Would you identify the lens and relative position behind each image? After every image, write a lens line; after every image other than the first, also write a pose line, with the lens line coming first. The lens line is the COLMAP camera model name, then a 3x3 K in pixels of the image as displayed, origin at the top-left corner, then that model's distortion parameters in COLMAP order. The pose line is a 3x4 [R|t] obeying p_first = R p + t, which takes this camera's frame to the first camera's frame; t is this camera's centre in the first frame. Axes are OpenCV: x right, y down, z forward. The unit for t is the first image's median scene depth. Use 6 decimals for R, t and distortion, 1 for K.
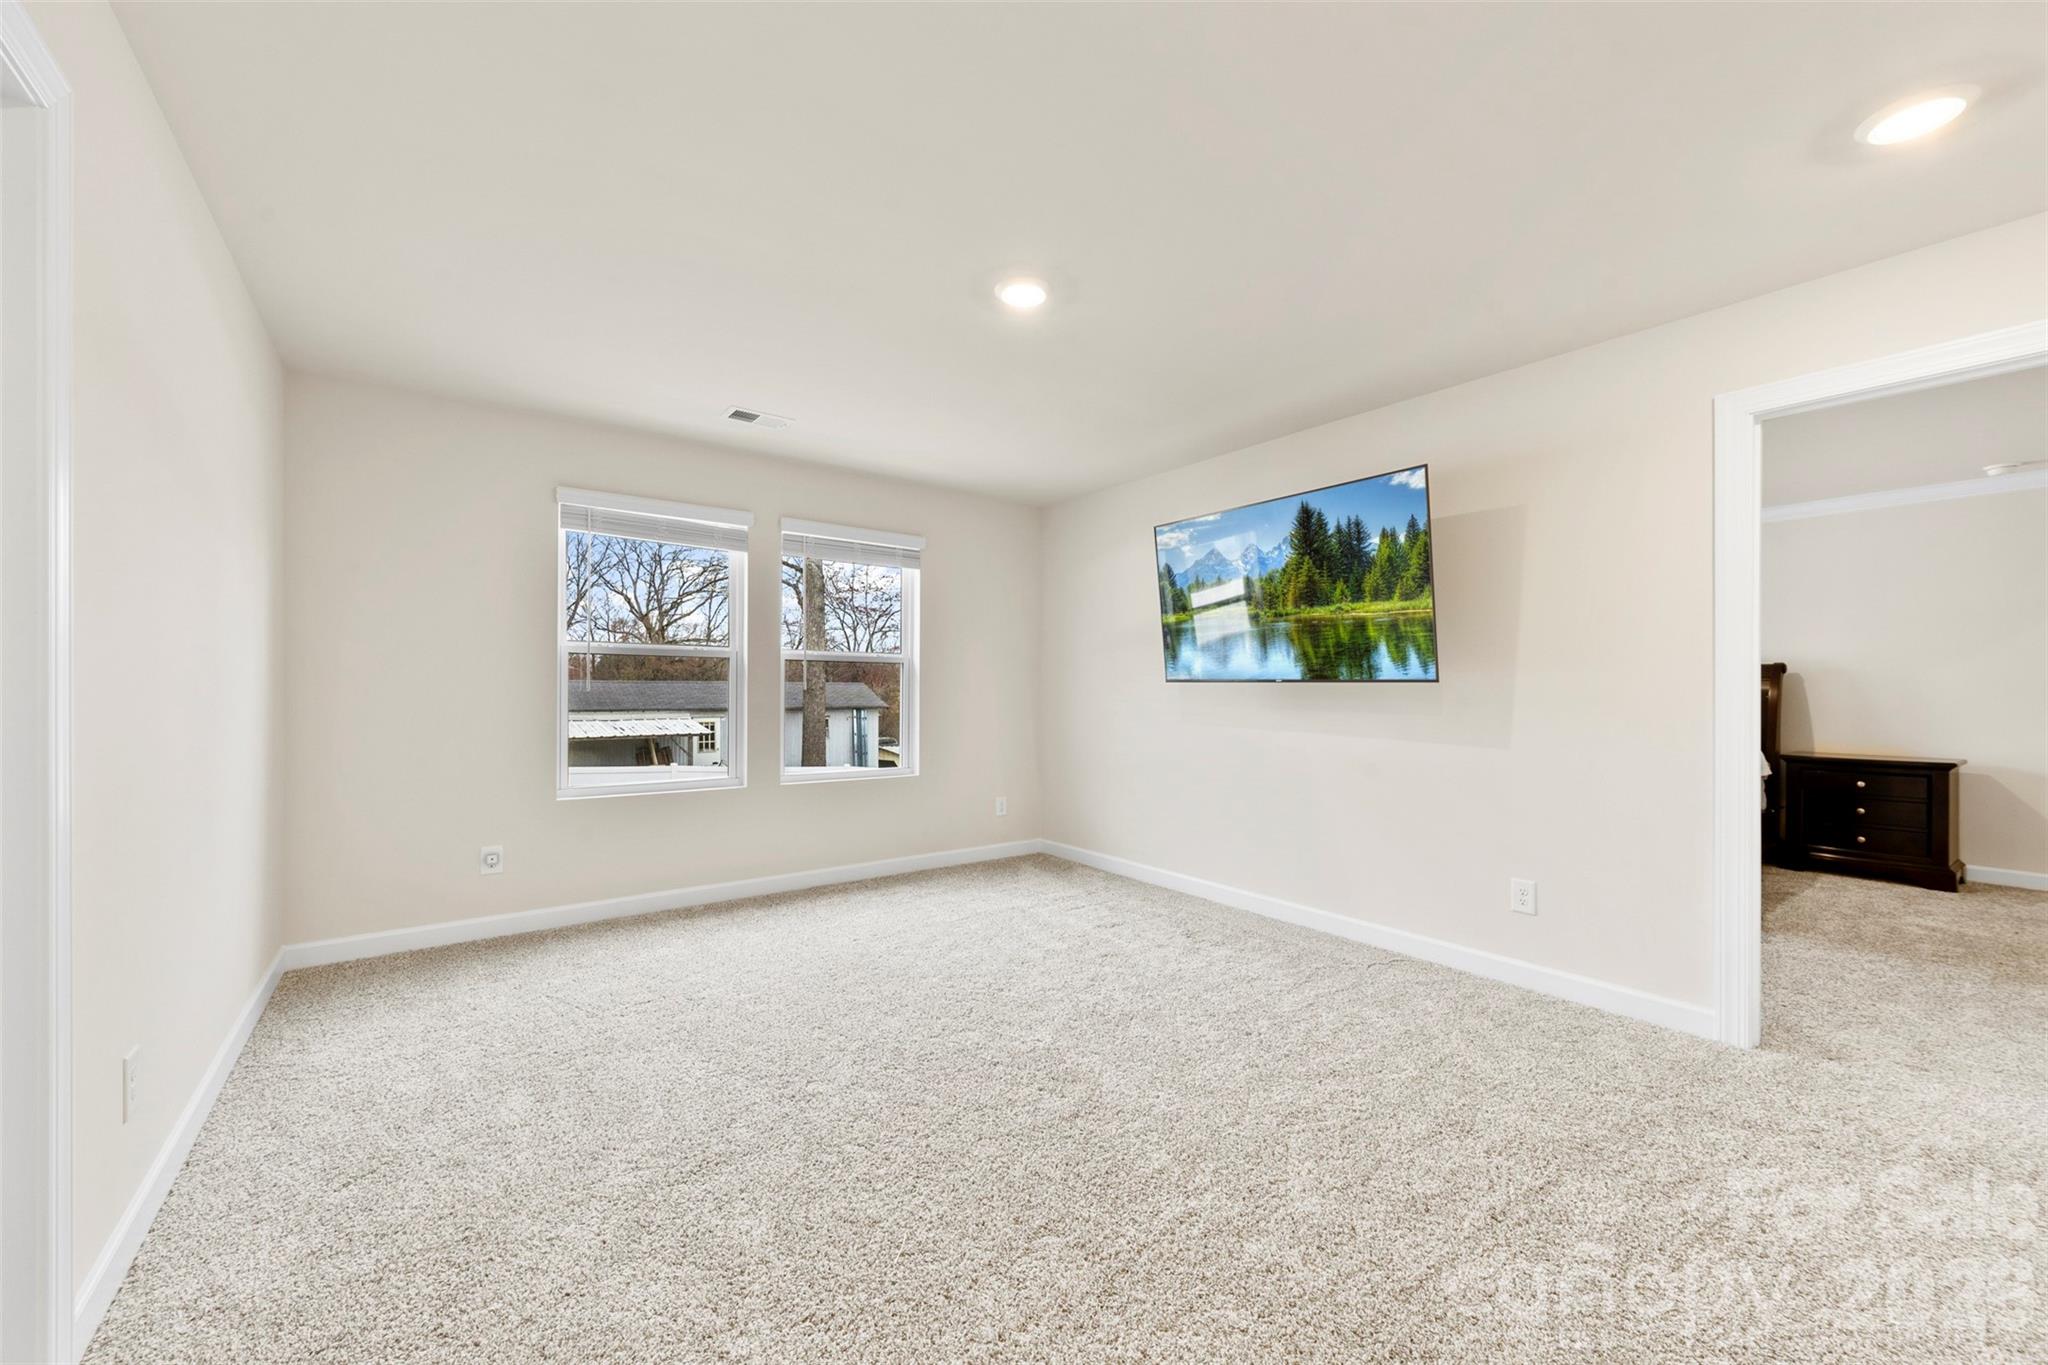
lens RADIAL K [[771.9, 0, 1022.8], [0, 771.9, 698.5], [0, 0, 1]] dist [-0.000501, -0.000122]
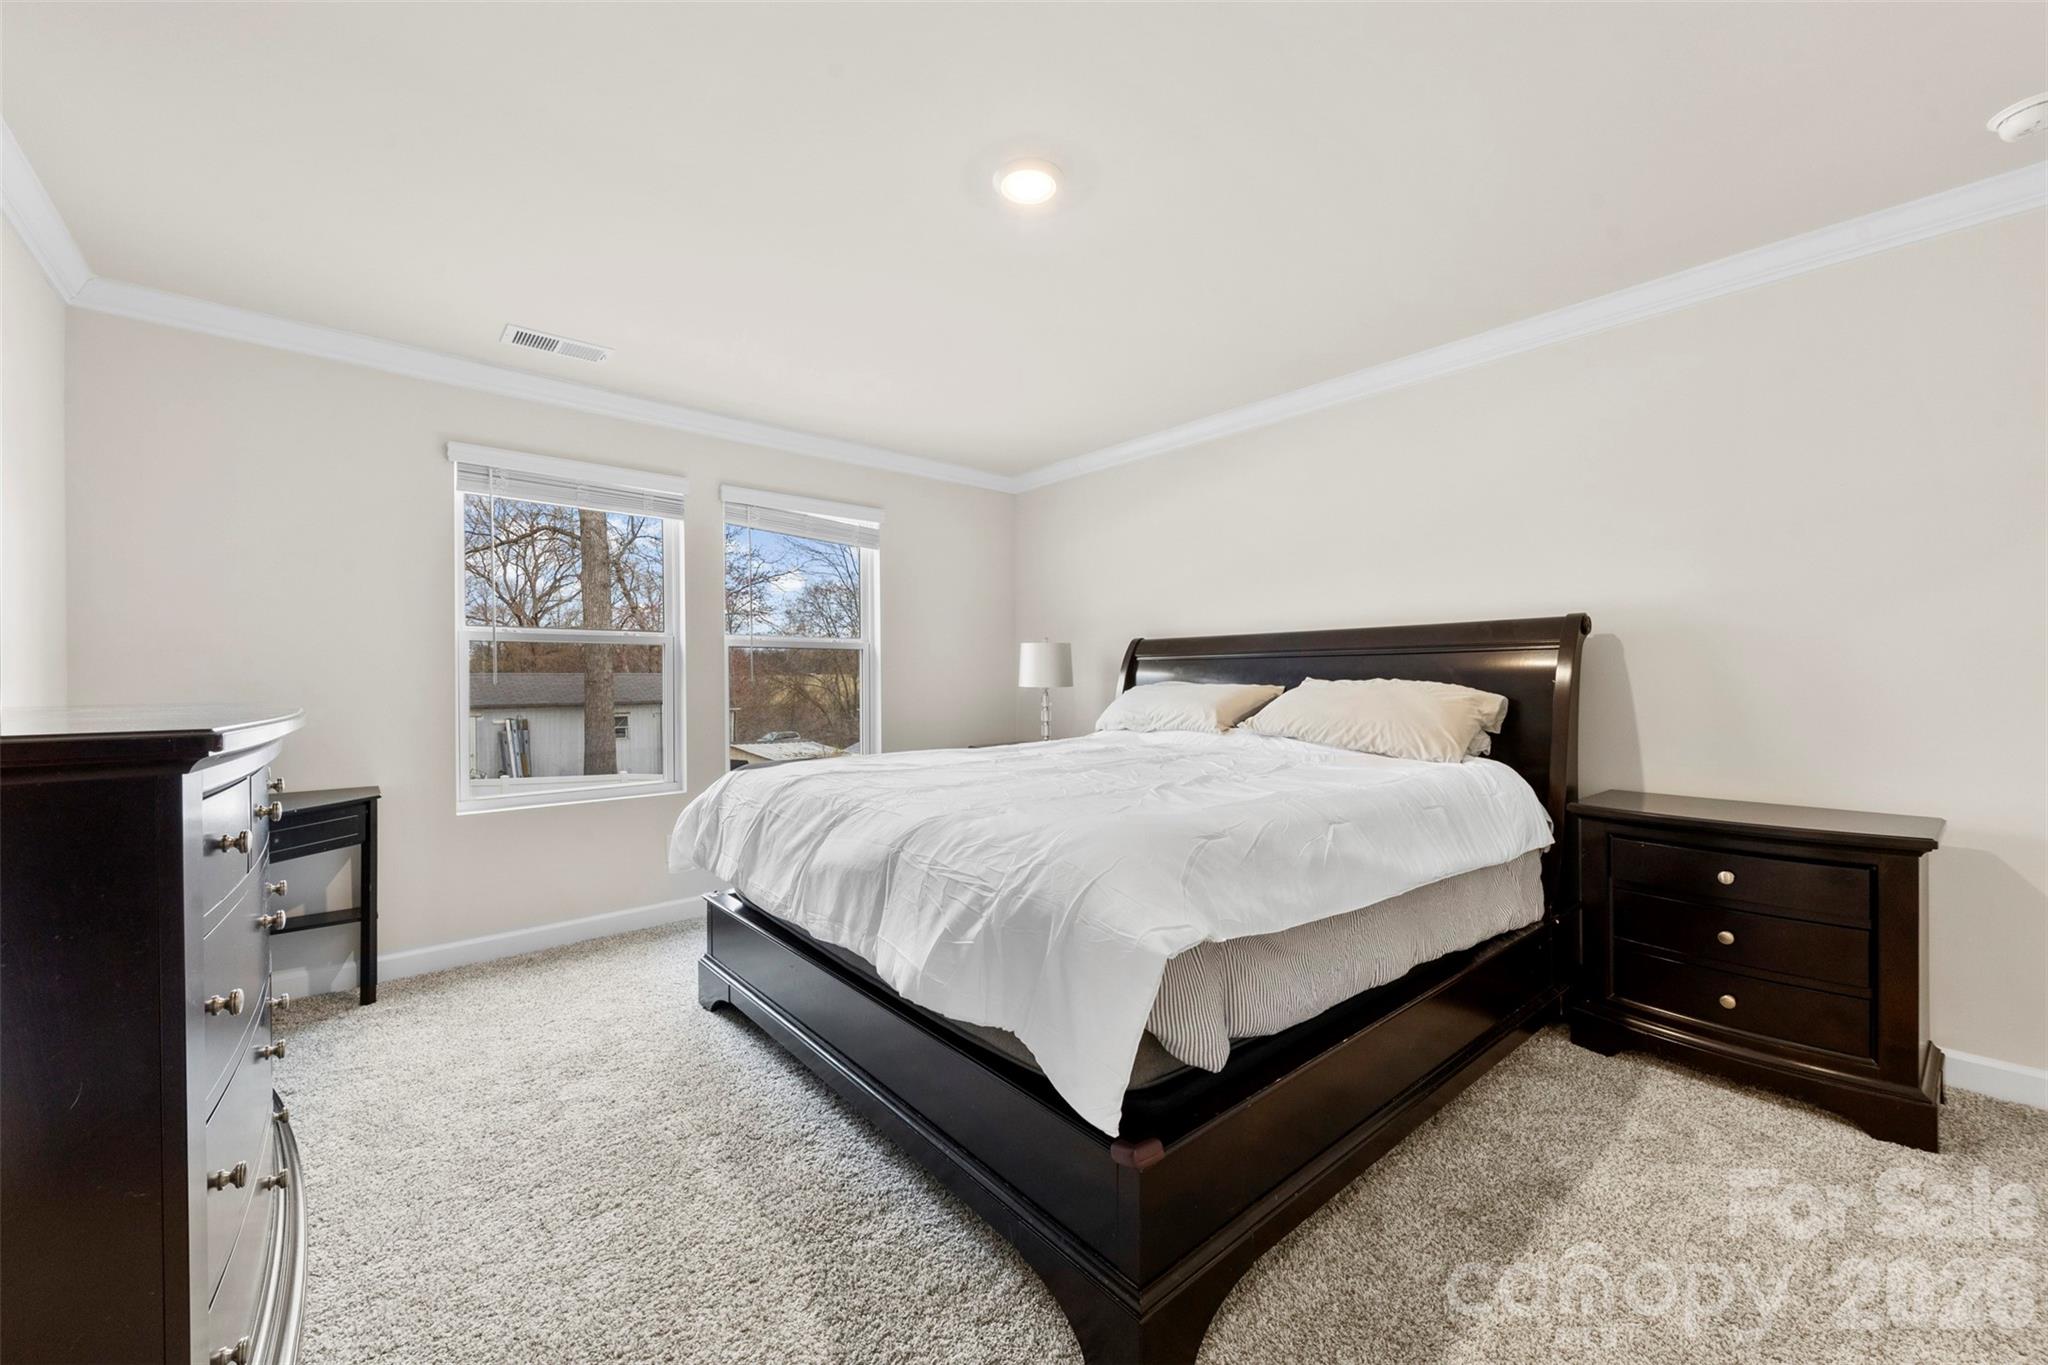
lens RADIAL K [[777.8, 0, 1024.0], [0, 777.8, 682.5], [0, 0, 1]] dist [-0.001013, -0.005170]
pose [[0.999740, -0.022627, -0.002943, 0.150368], [0.022636, 0.999739, 0.003038, -0.002883], [0.002873, -0.003104, 0.999991, 0.121002]]
